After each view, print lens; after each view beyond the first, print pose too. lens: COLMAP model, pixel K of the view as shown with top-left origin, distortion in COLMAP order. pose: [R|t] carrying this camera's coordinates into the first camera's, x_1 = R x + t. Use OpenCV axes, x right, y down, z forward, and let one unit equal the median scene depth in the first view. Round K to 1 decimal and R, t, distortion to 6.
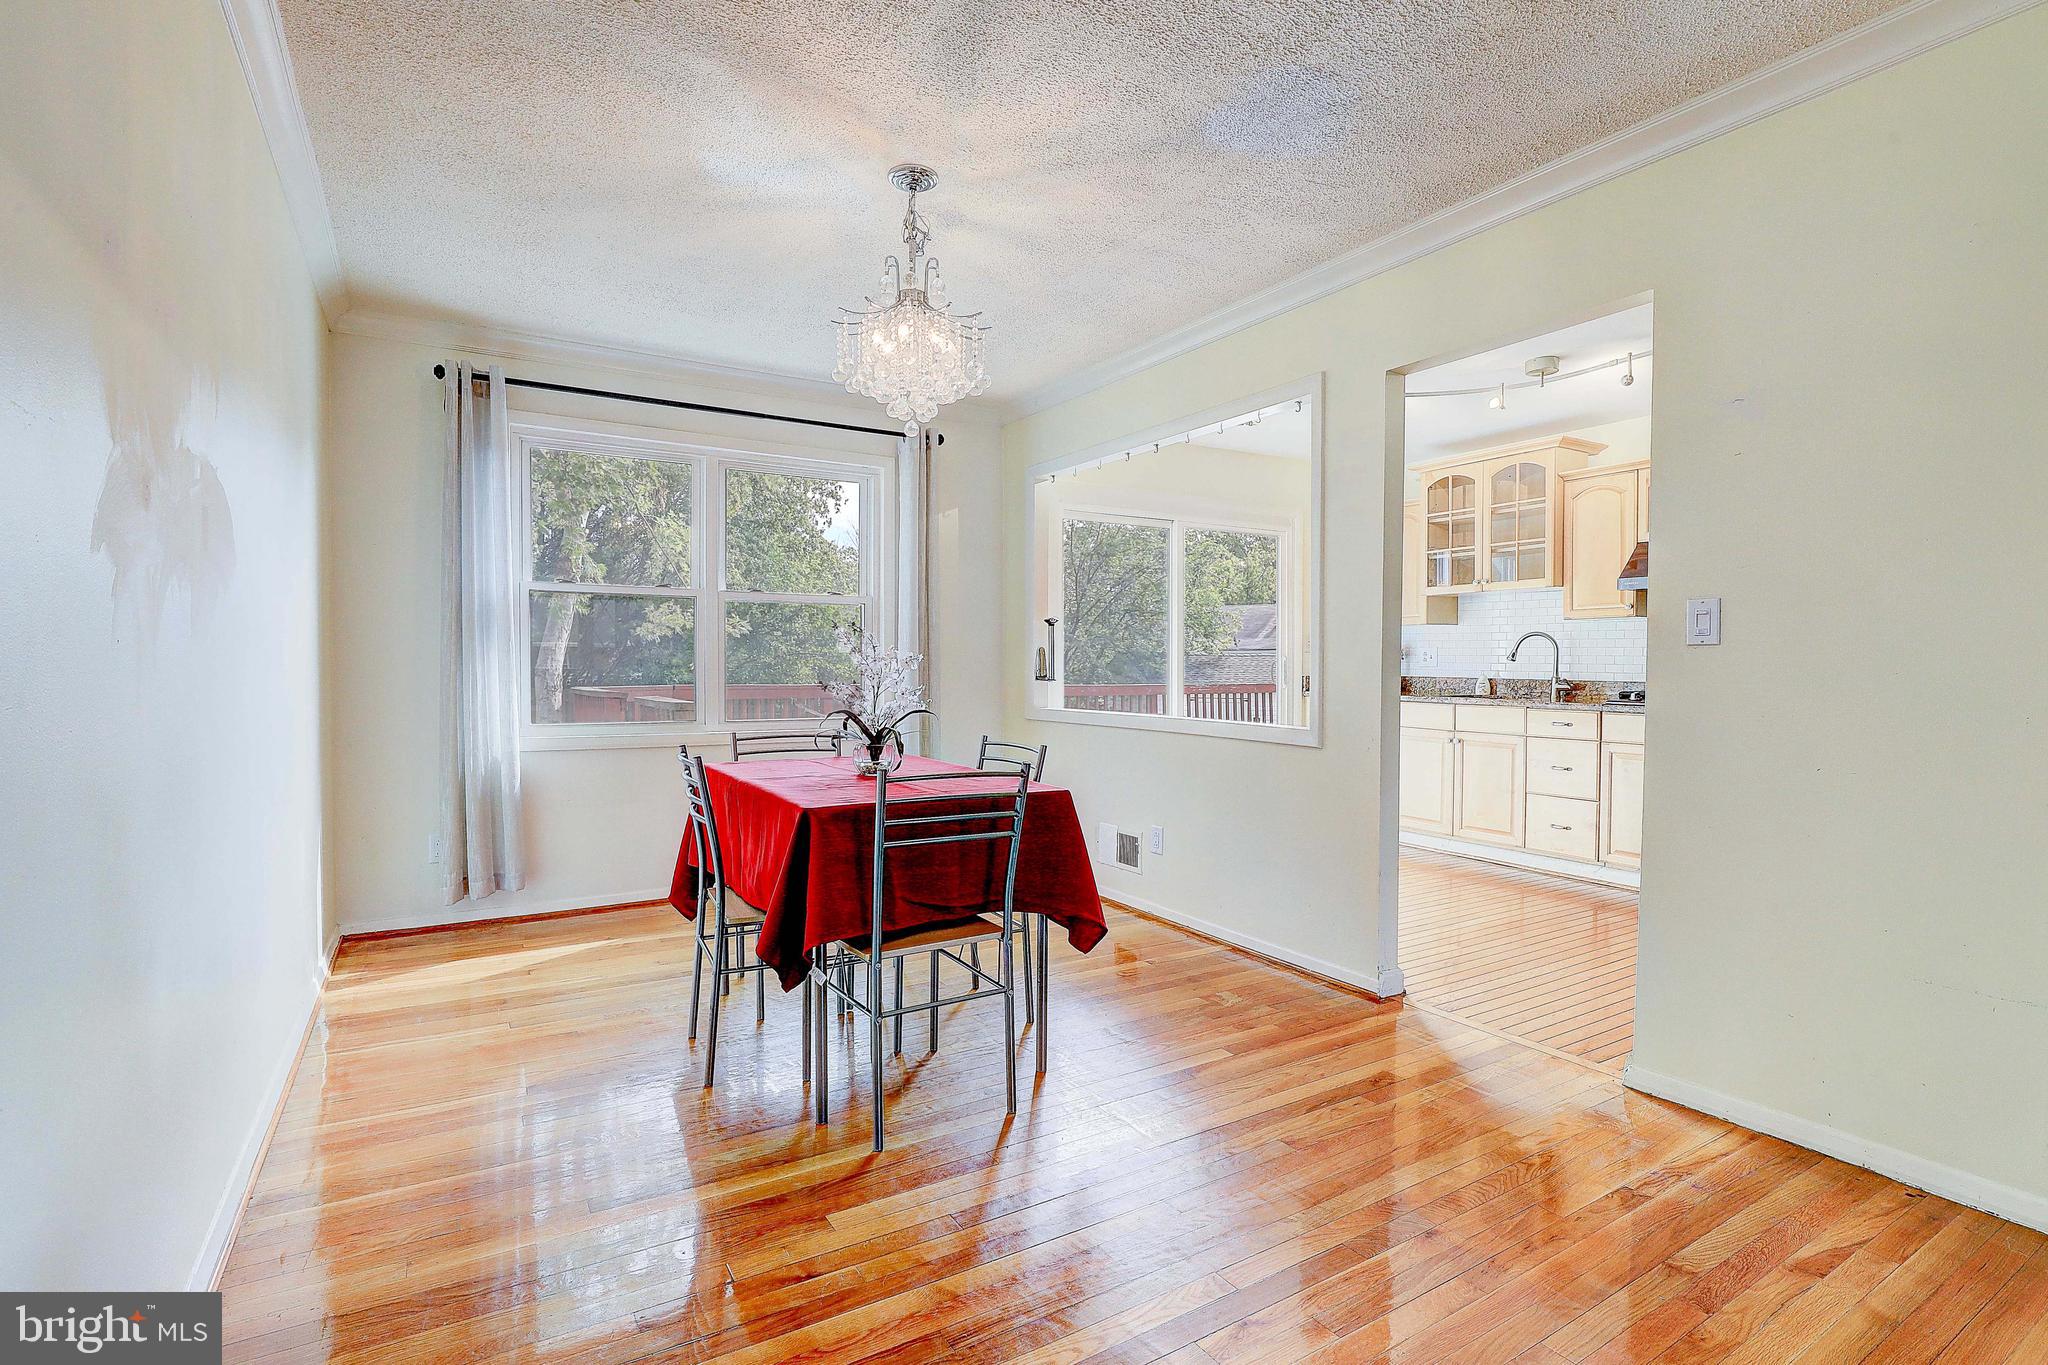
lens RADIAL K [[940.6, 0, 1018.7], [0, 940.6, 692.8], [0, 0, 1]] dist [0.009356, -0.000112]
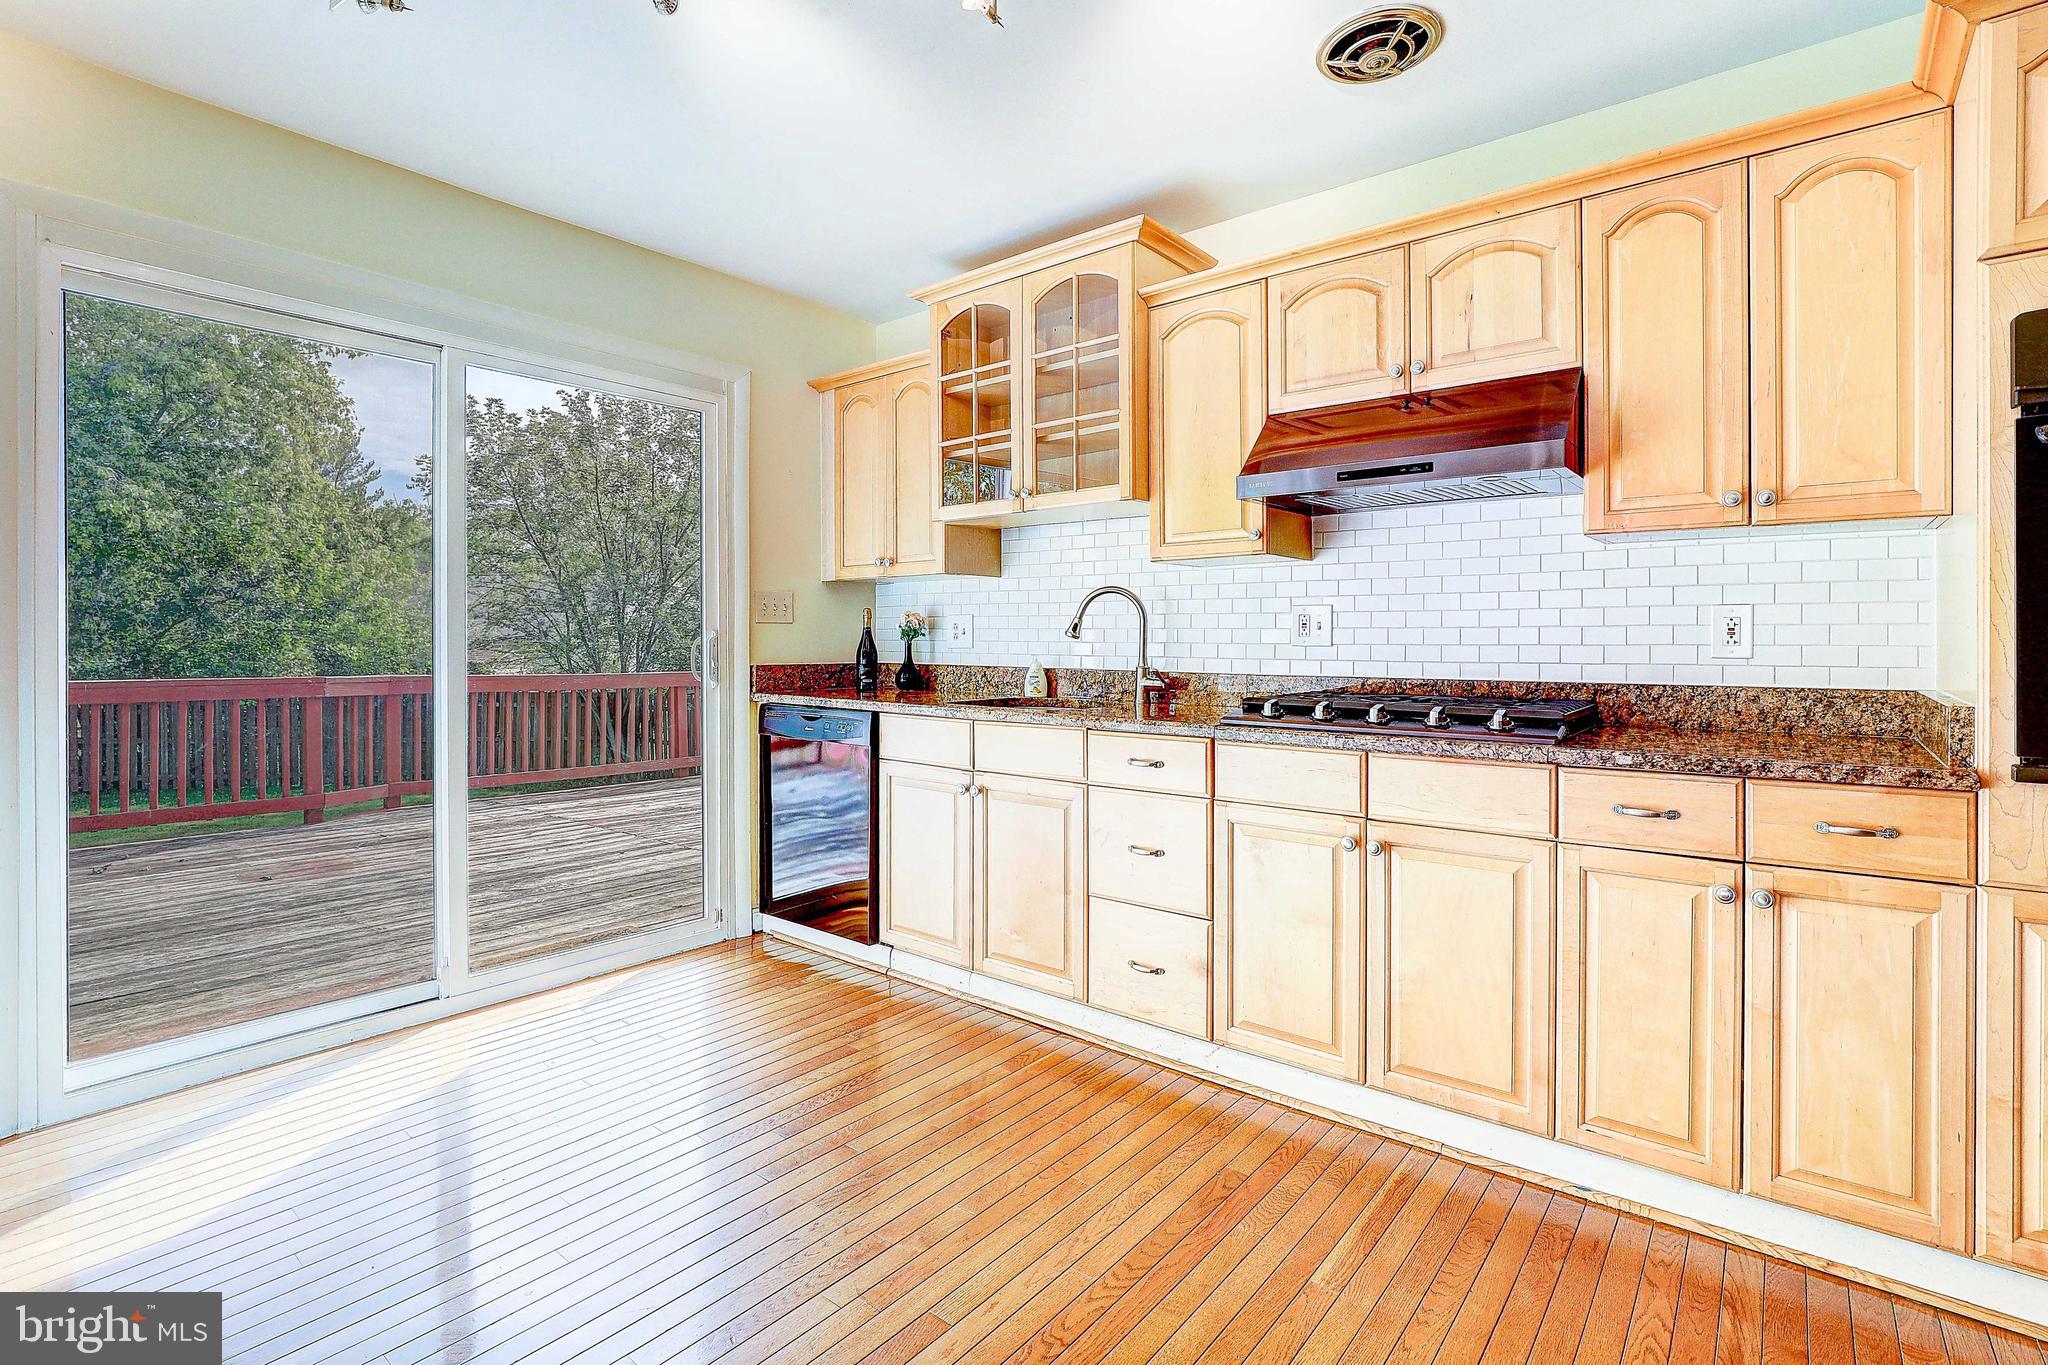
lens RADIAL K [[932.7, 0, 1023.9], [0, 932.7, 654.4], [0, 0, 1]] dist [0.001141, 0.006534]
pose [[0.937802, -0.004358, 0.347144, 0.311729], [0.010831, 0.999802, -0.016709, -0.015617], [-0.347002, 0.019430, 0.937663, 0.505096]]
